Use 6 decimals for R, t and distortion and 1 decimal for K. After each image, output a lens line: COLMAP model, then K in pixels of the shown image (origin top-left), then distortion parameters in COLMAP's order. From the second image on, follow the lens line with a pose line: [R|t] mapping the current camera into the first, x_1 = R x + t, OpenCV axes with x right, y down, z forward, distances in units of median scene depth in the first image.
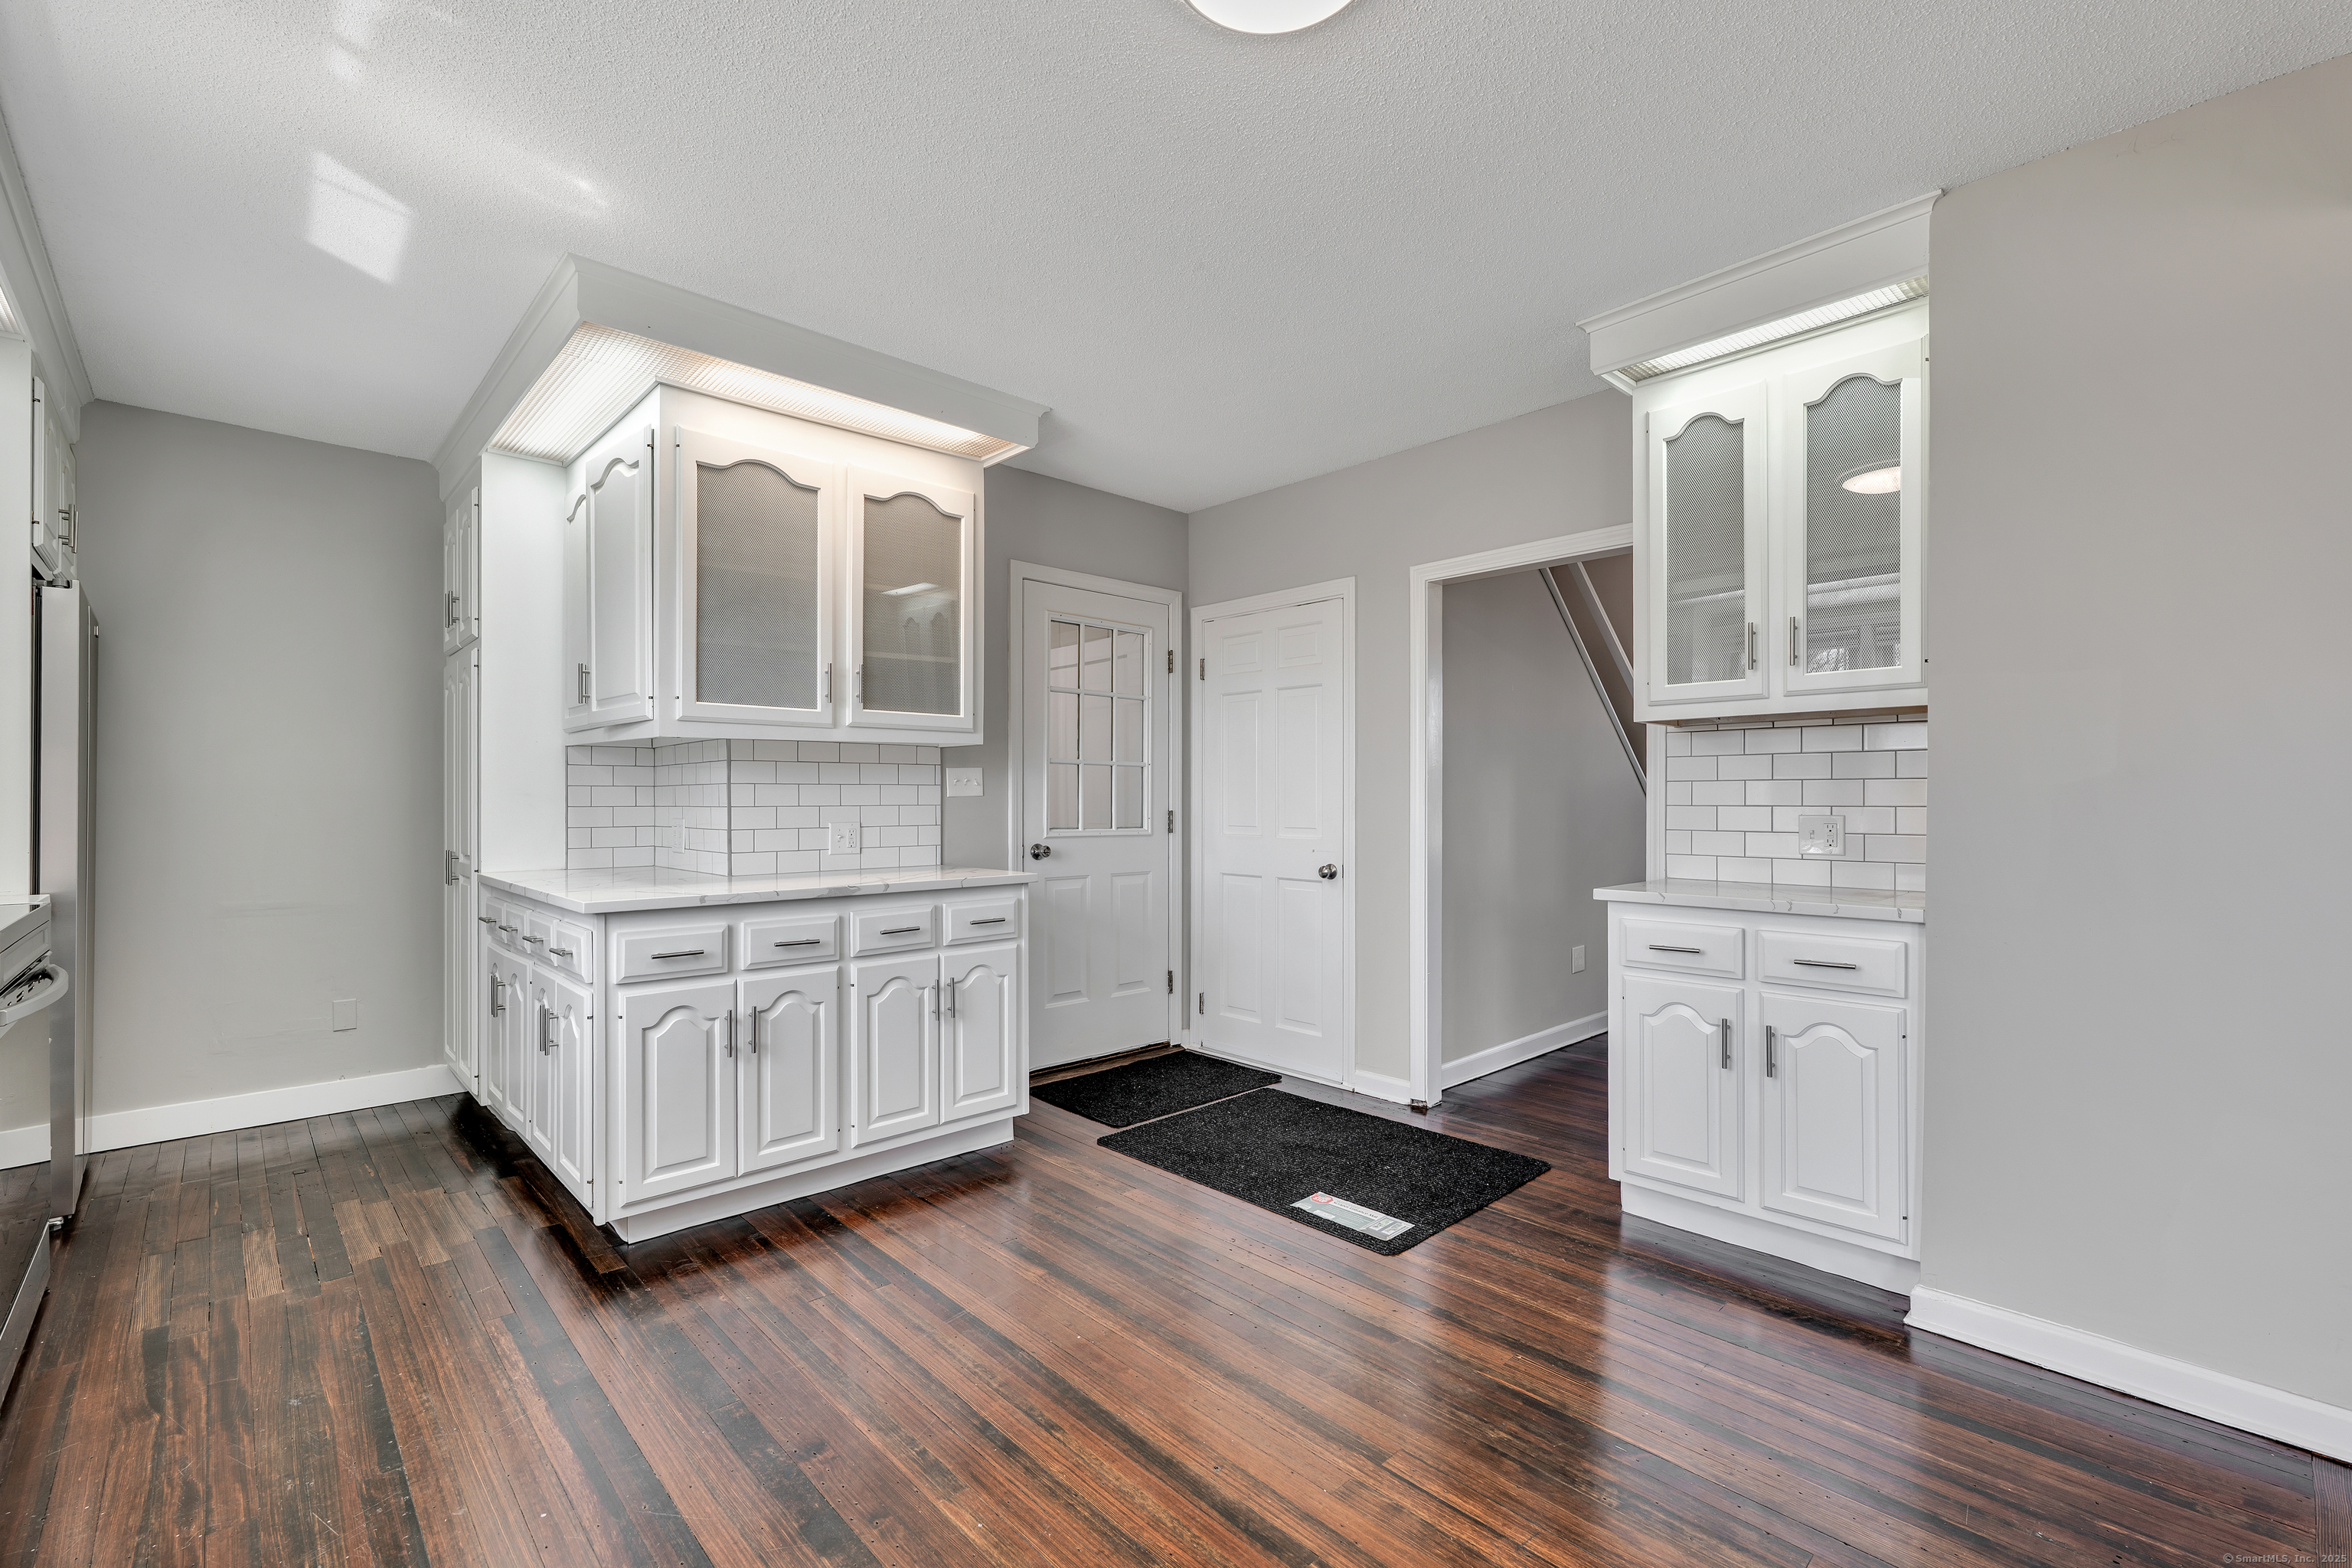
lens RADIAL K [[1019.7, 0, 1170.6], [0, 1019.7, 798.9], [0, 0, 1]] dist [0.002406, 0.000351]
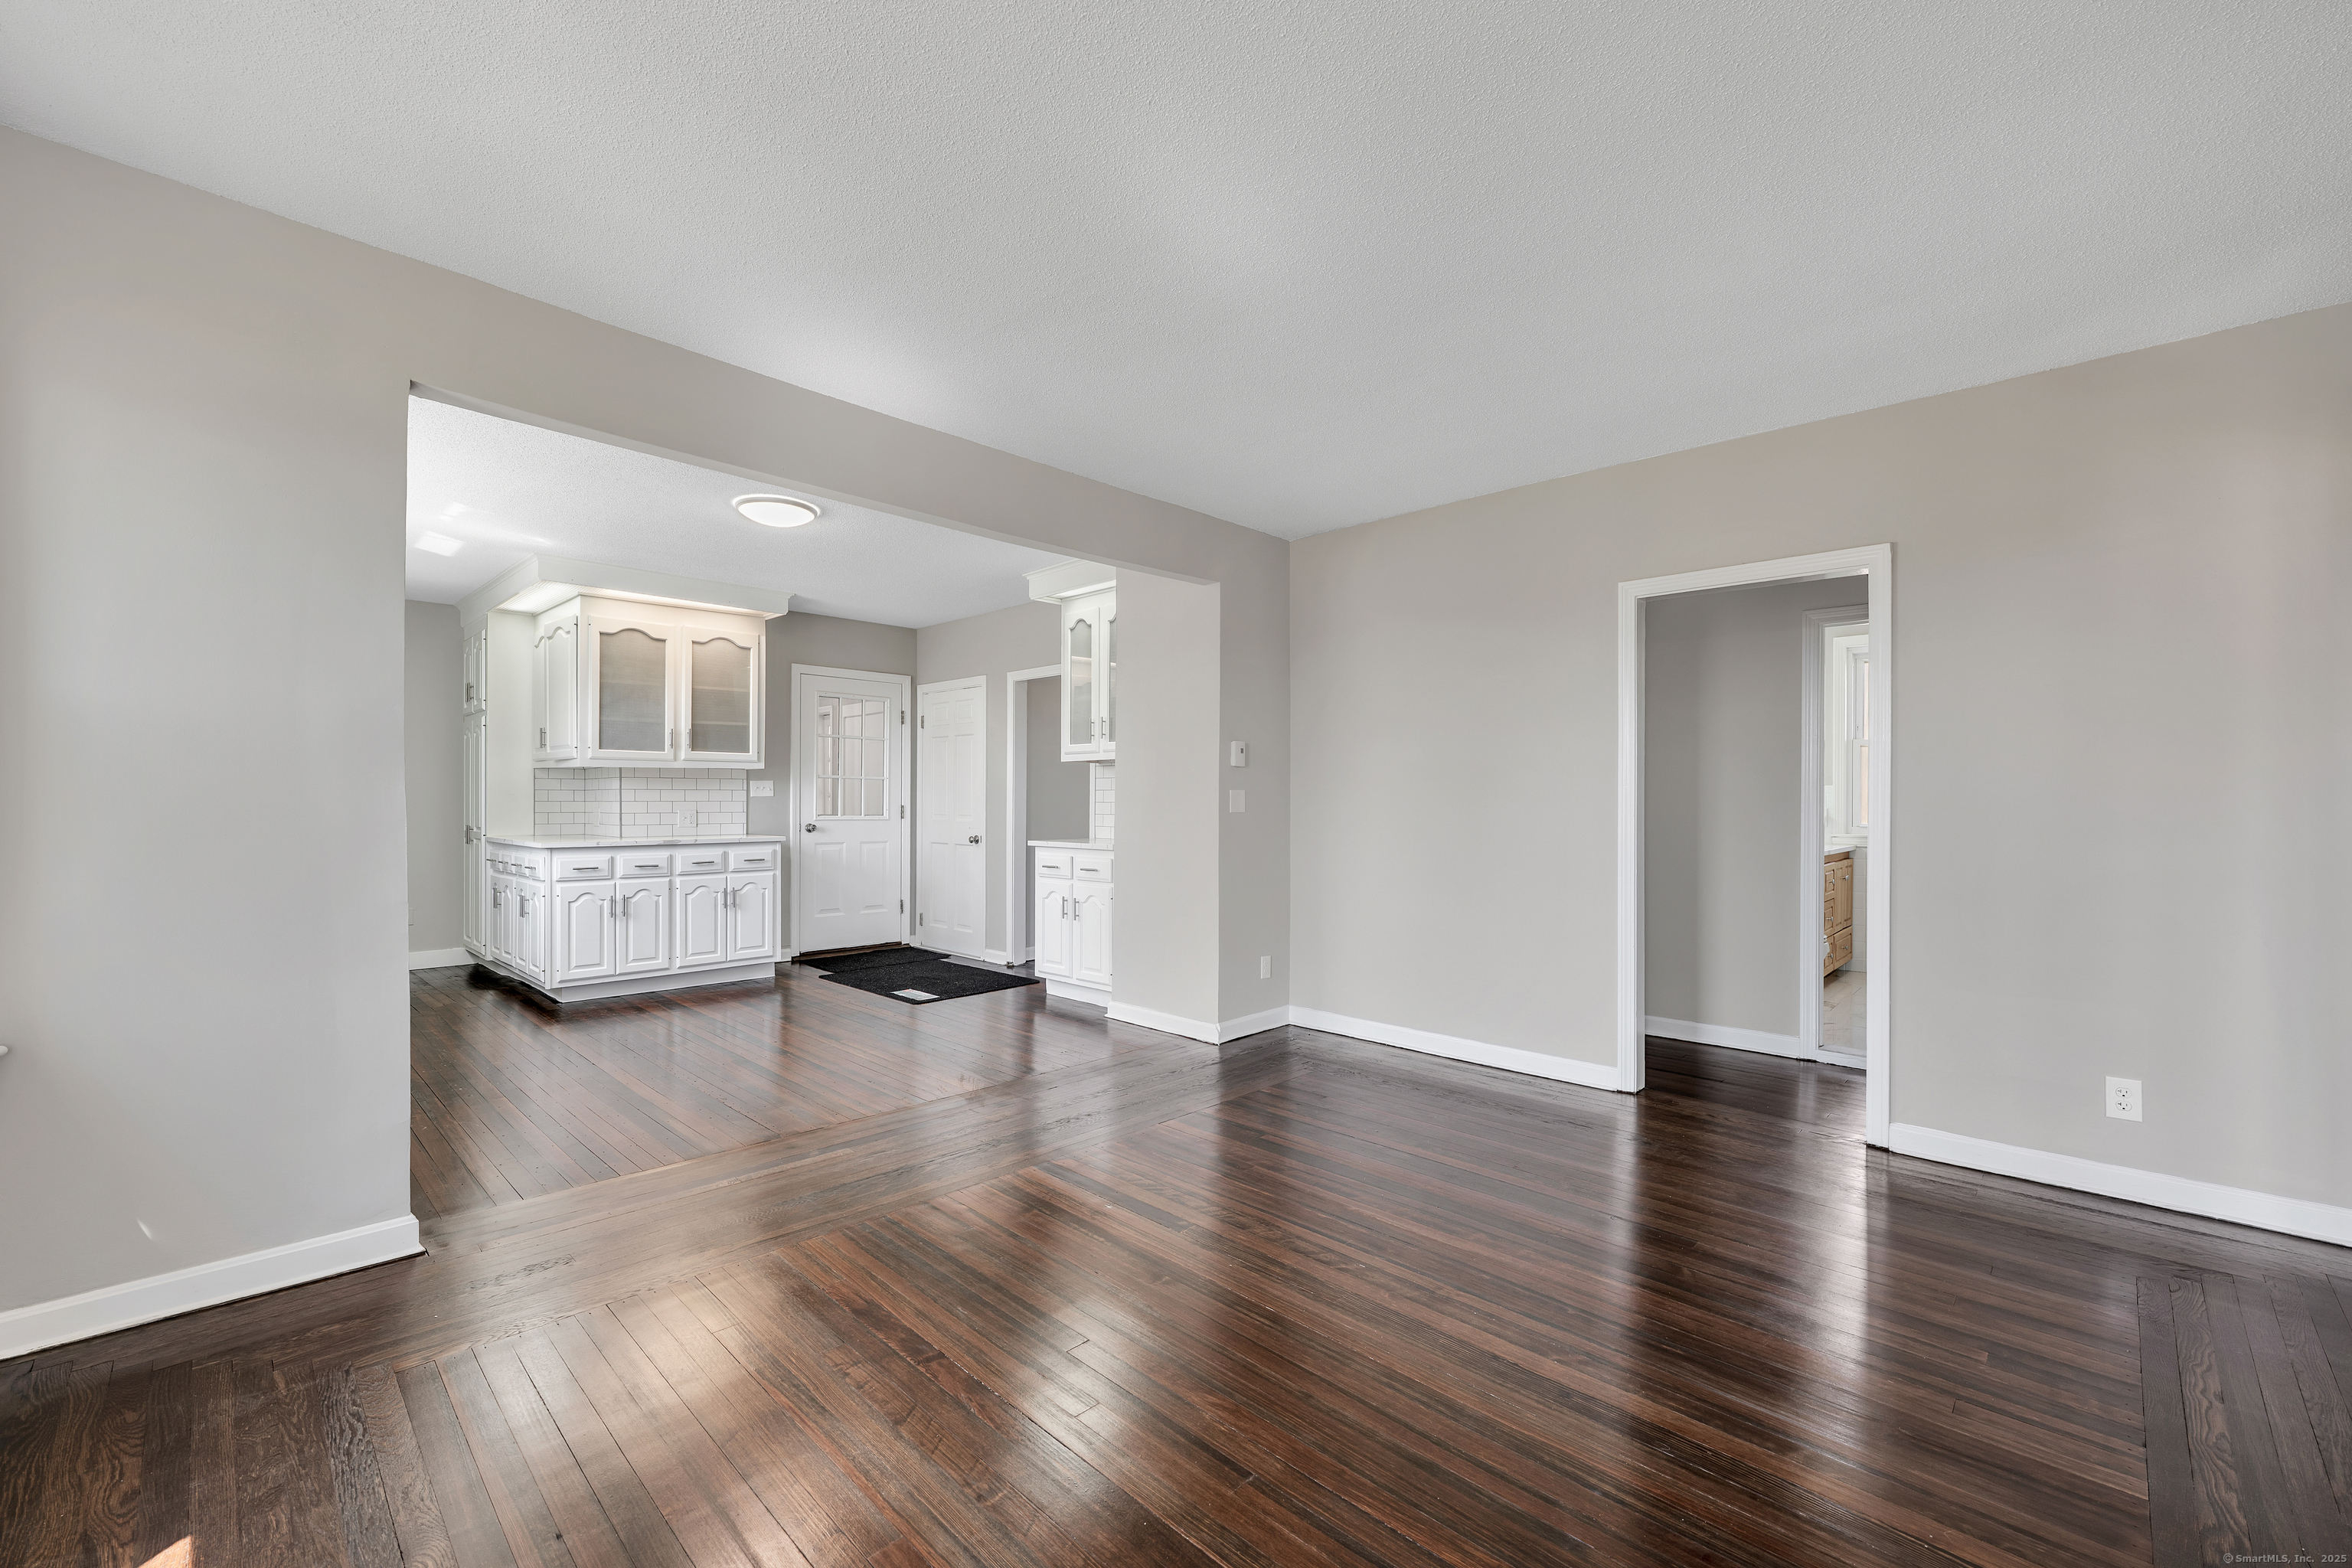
lens RADIAL K [[967.2, 0, 1181.6], [0, 967.2, 804.7], [0, 0, 1]] dist [0.000035, 0.000557]
pose [[0.998721, 0.003421, 0.050451, 0.542271], [-0.003621, 0.999986, 0.003875, 0.003252], [-0.050437, -0.004053, 0.998719, -0.893199]]
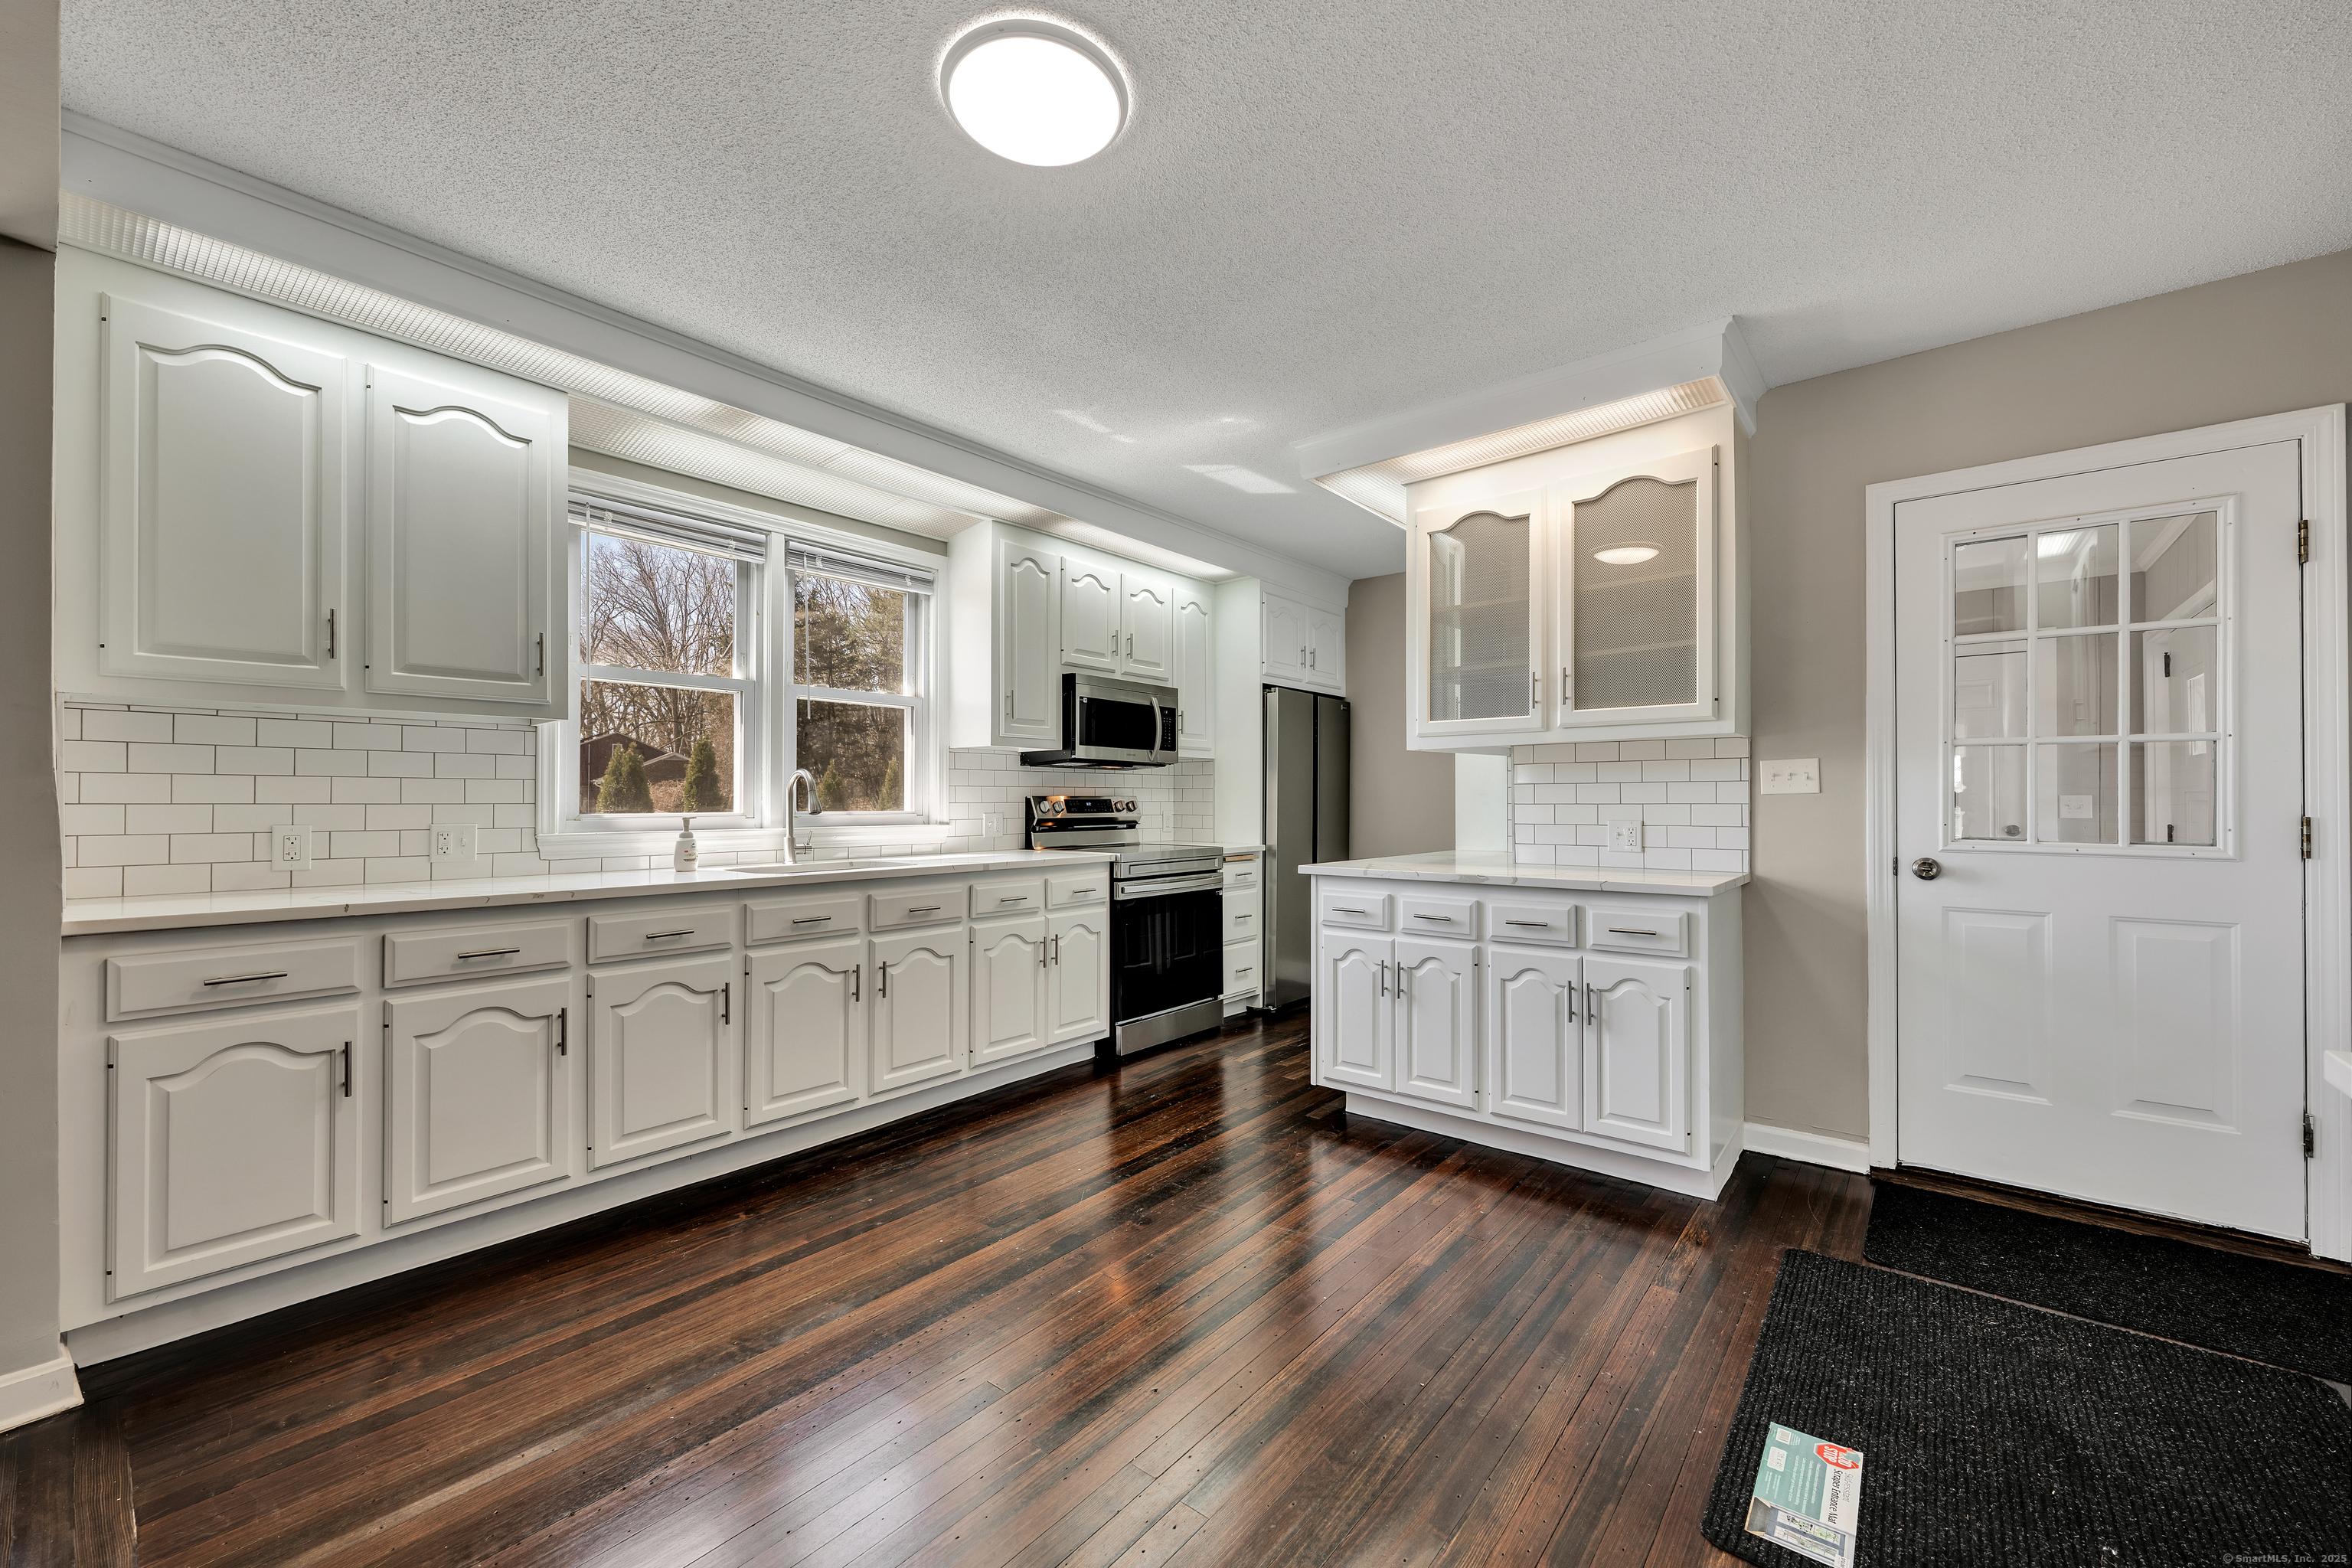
lens RADIAL K [[920.6, 0, 1175.9], [0, 920.6, 789.8], [0, 0, 1]] dist [0.000957, -0.000513]
pose [[0.131793, -0.010551, -0.991221, 0.573068], [0.000206, 0.999944, -0.010616, 0.002738], [0.991277, 0.001195, 0.131788, 0.482350]]
